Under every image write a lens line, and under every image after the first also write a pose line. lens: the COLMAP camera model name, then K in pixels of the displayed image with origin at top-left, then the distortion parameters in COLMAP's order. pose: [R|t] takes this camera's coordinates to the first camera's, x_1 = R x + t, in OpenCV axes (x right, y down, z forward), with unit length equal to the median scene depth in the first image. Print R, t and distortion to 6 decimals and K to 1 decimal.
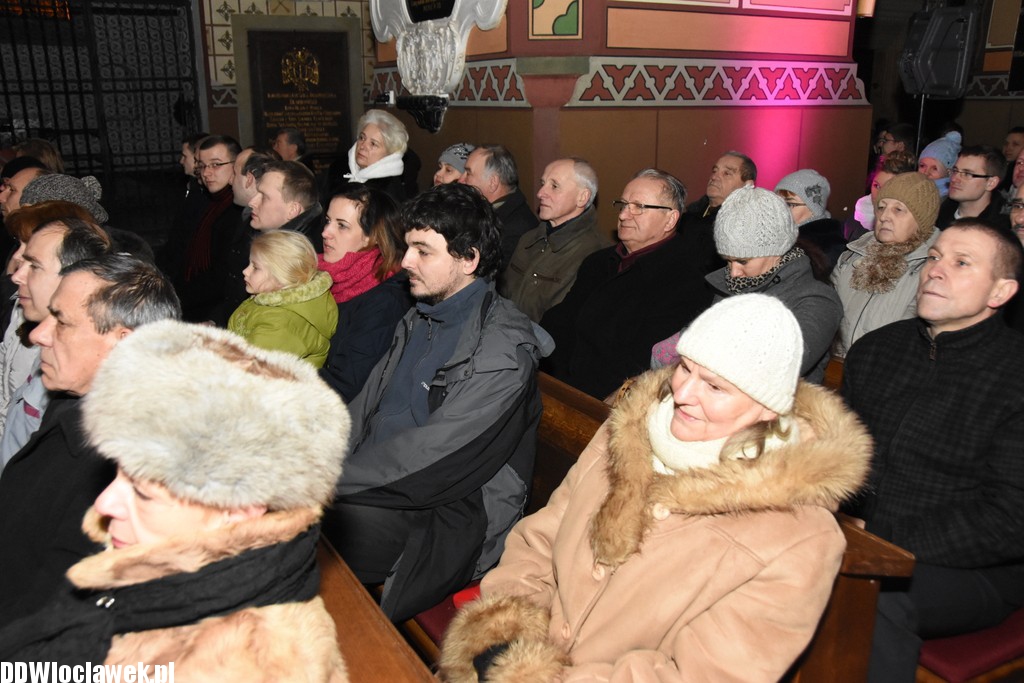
lens RADIAL K [[926.0, 0, 512.9], [0, 926.0, 369.3], [0, 0, 1]] dist [-0.132186, 0.181200]
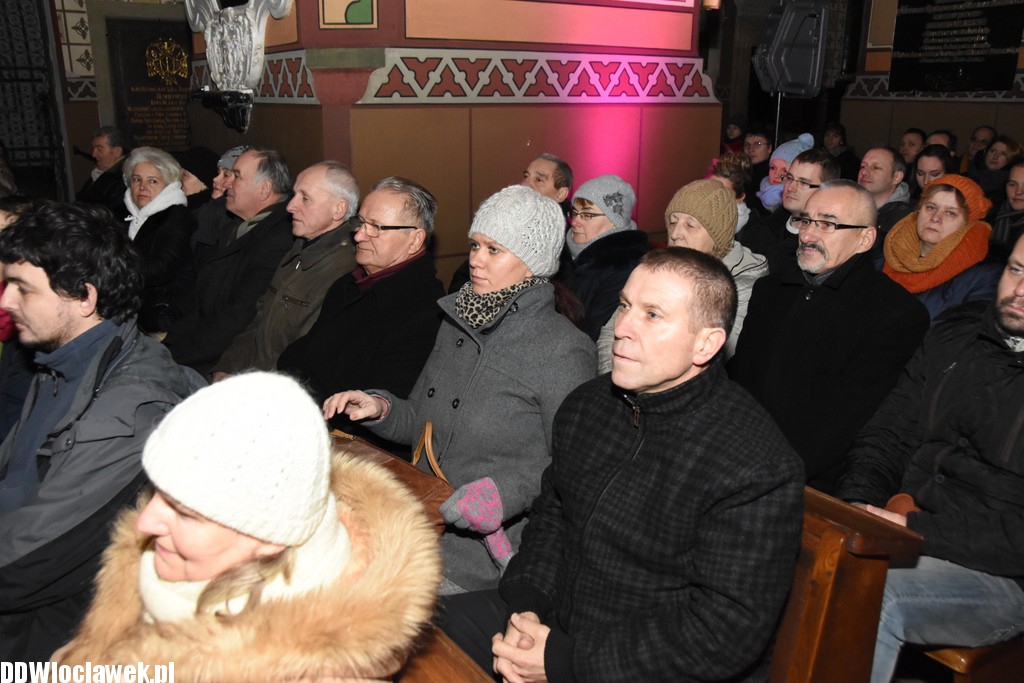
lens RADIAL K [[926.0, 0, 512.9], [0, 926.0, 369.3], [0, 0, 1]] dist [-0.132186, 0.181200]
pose [[0.997654, -0.008472, 0.067937, 0.130496], [0.008177, 0.999956, 0.004613, -0.027561], [-0.067973, -0.004046, 0.997679, 0.088778]]
